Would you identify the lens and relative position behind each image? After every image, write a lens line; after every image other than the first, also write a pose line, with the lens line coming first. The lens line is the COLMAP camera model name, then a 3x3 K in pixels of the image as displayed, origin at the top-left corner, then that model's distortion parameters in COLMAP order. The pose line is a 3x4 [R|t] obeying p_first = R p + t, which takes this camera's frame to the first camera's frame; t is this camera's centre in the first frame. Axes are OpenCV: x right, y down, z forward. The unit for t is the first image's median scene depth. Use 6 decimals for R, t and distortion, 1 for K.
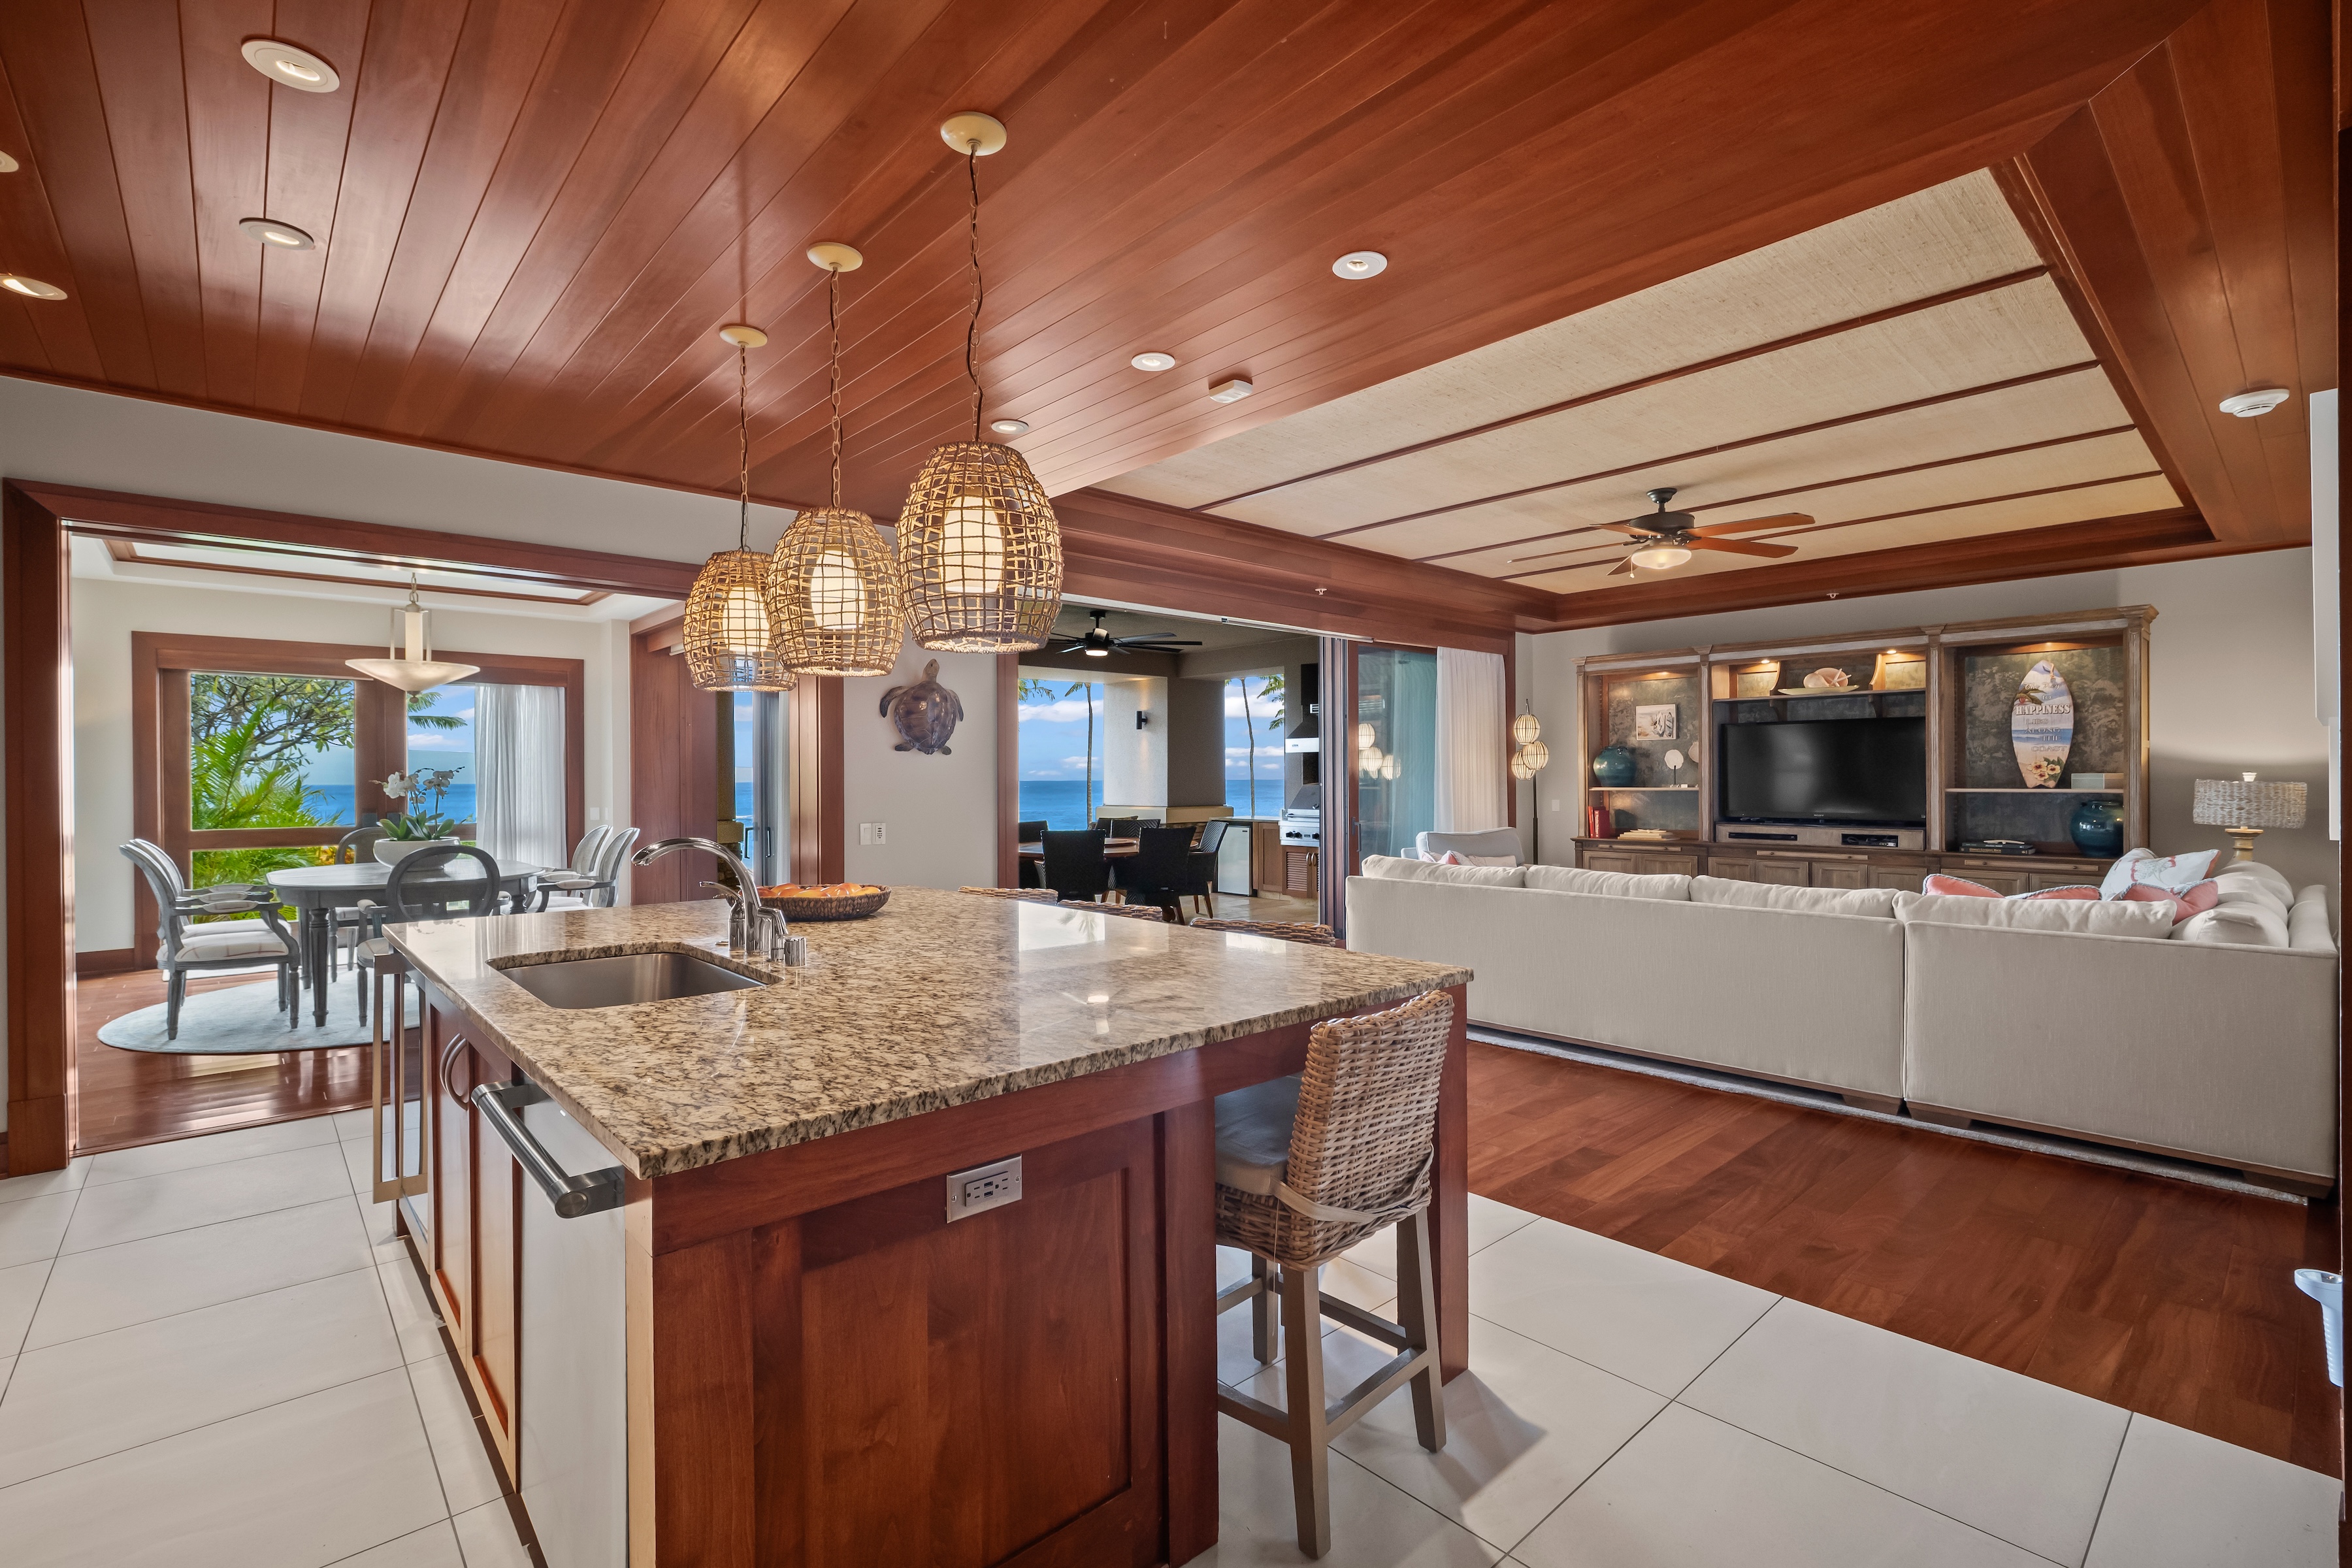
lens RADIAL K [[1047.1, 0, 1176.0], [0, 1047.1, 775.8], [0, 0, 1]] dist [0.000820, -0.000015]
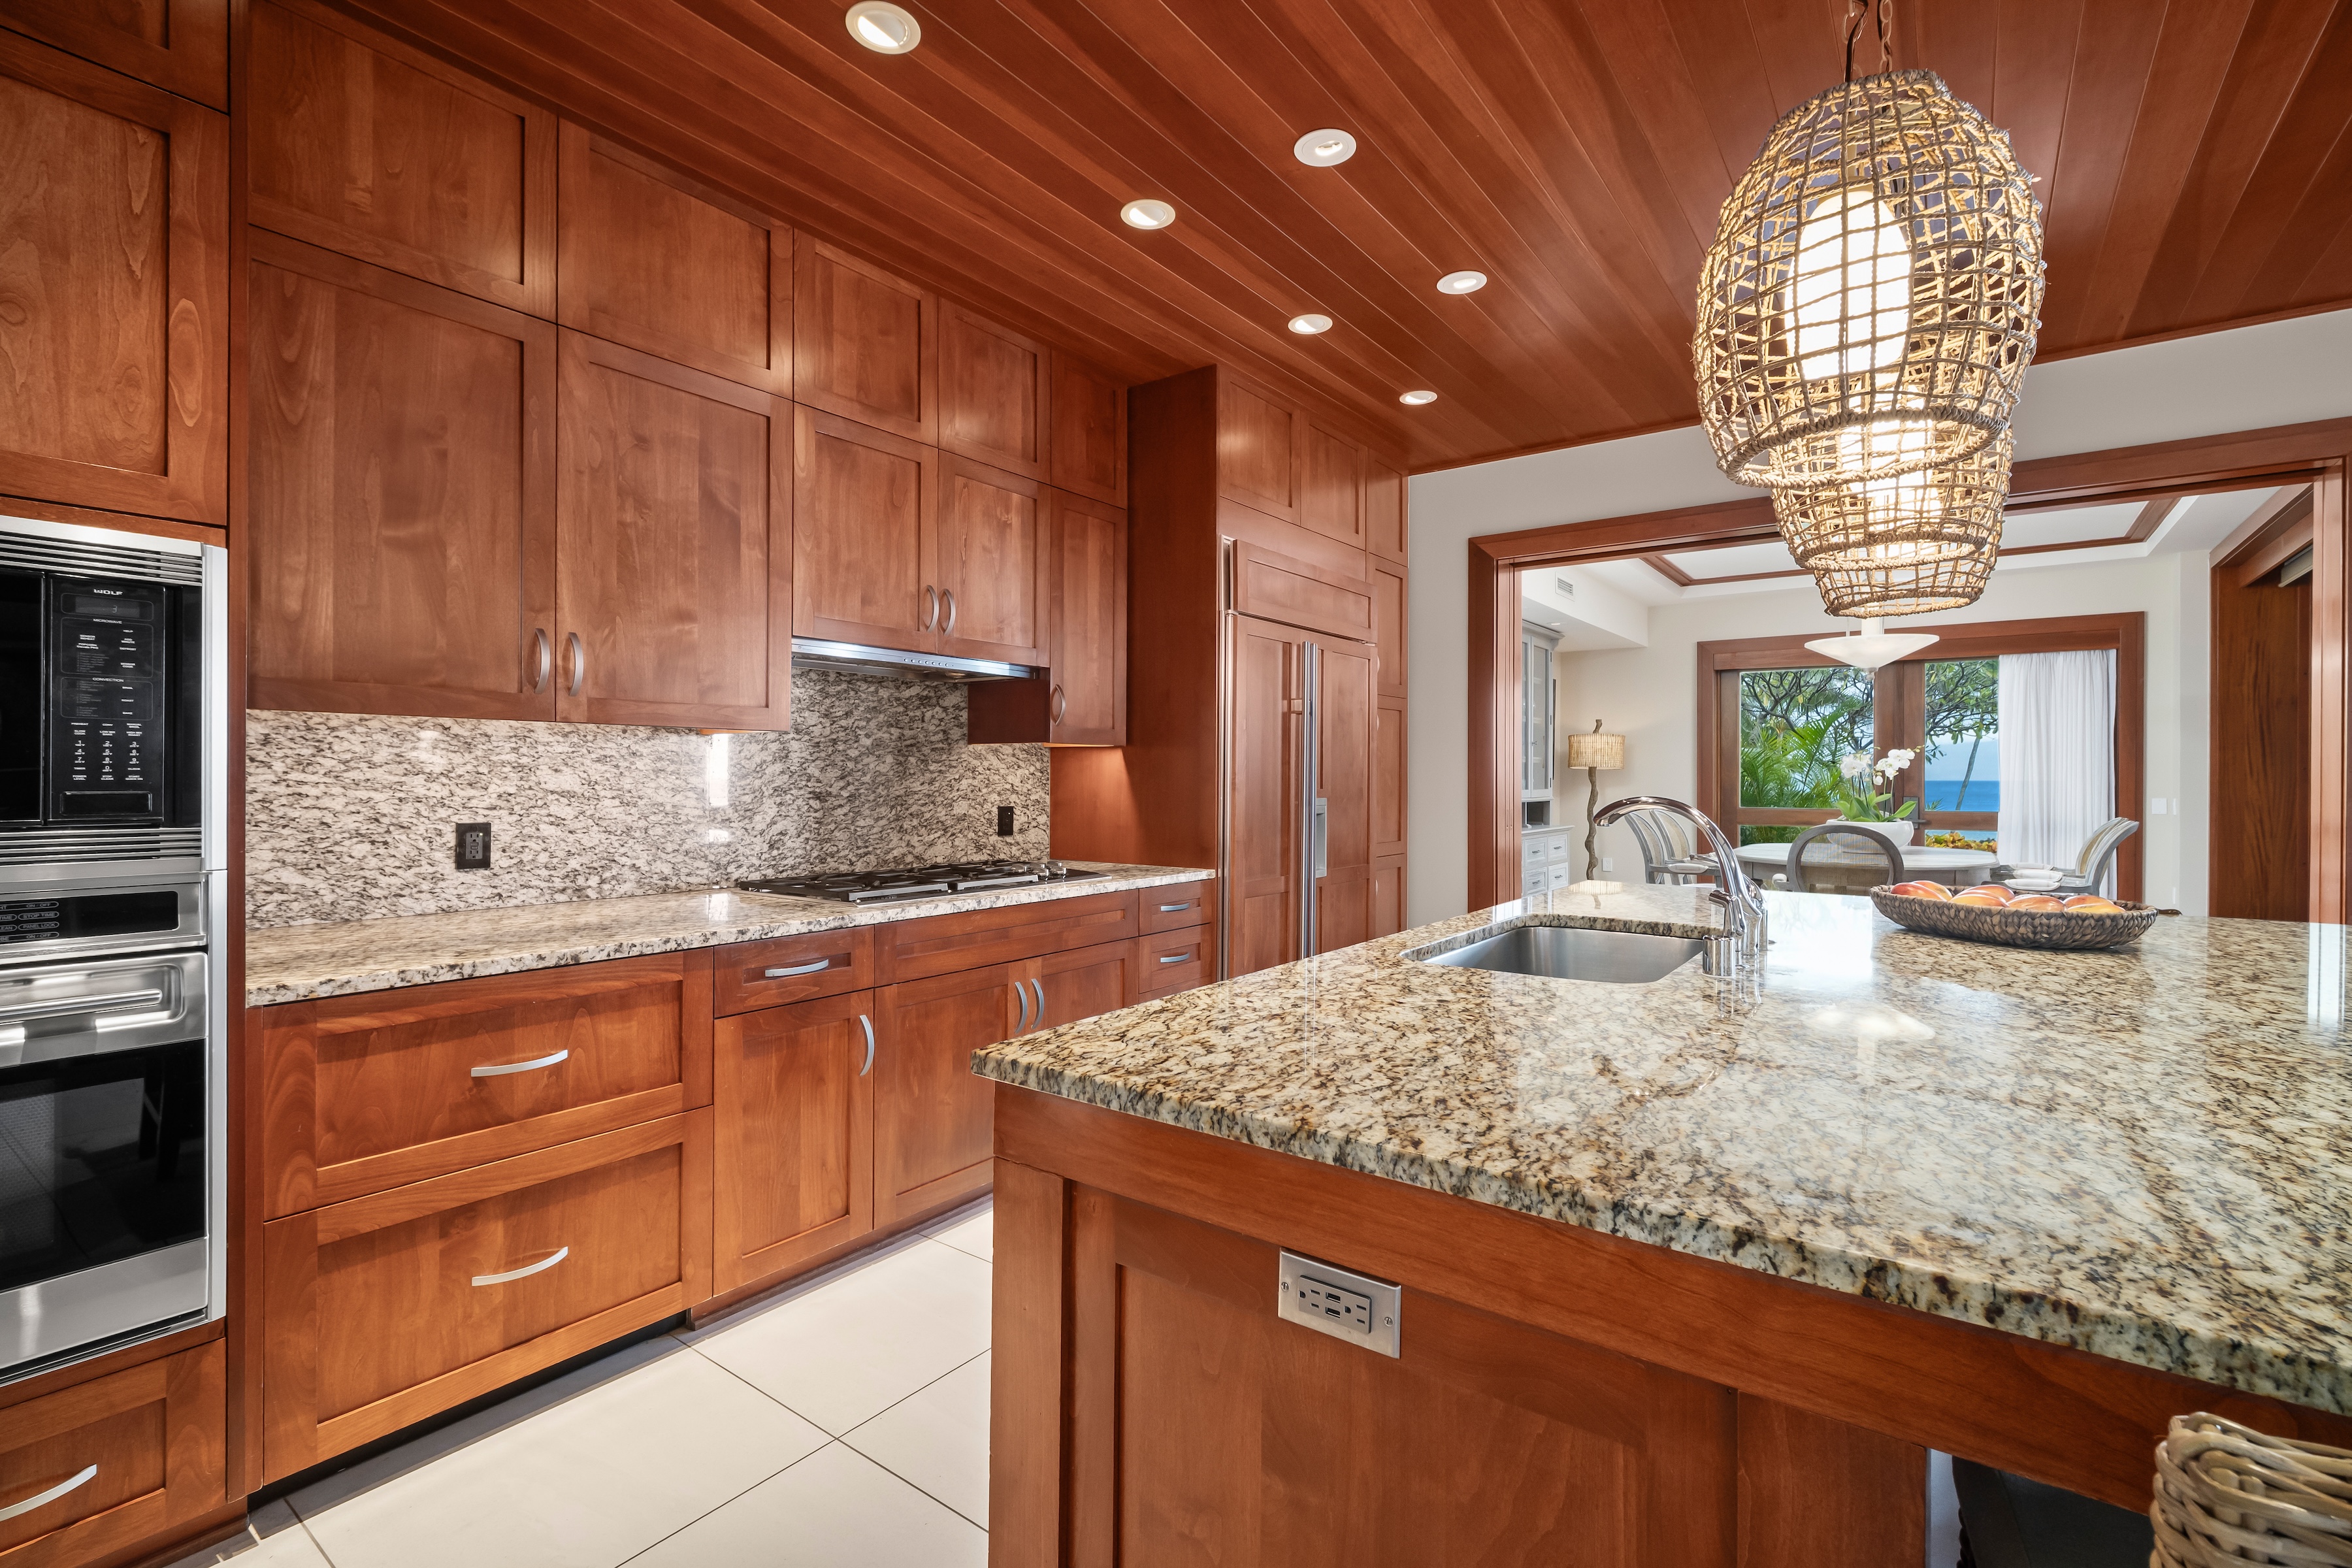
lens RADIAL K [[1047.1, 0, 1176.0], [0, 1047.1, 775.8], [0, 0, 1]] dist [0.000820, -0.000015]
pose [[0.197447, 0.005224, -0.980300, 0.410580], [-0.000882, 0.999986, 0.005151, 0.060438], [0.980313, -0.000152, 0.197449, 0.731867]]
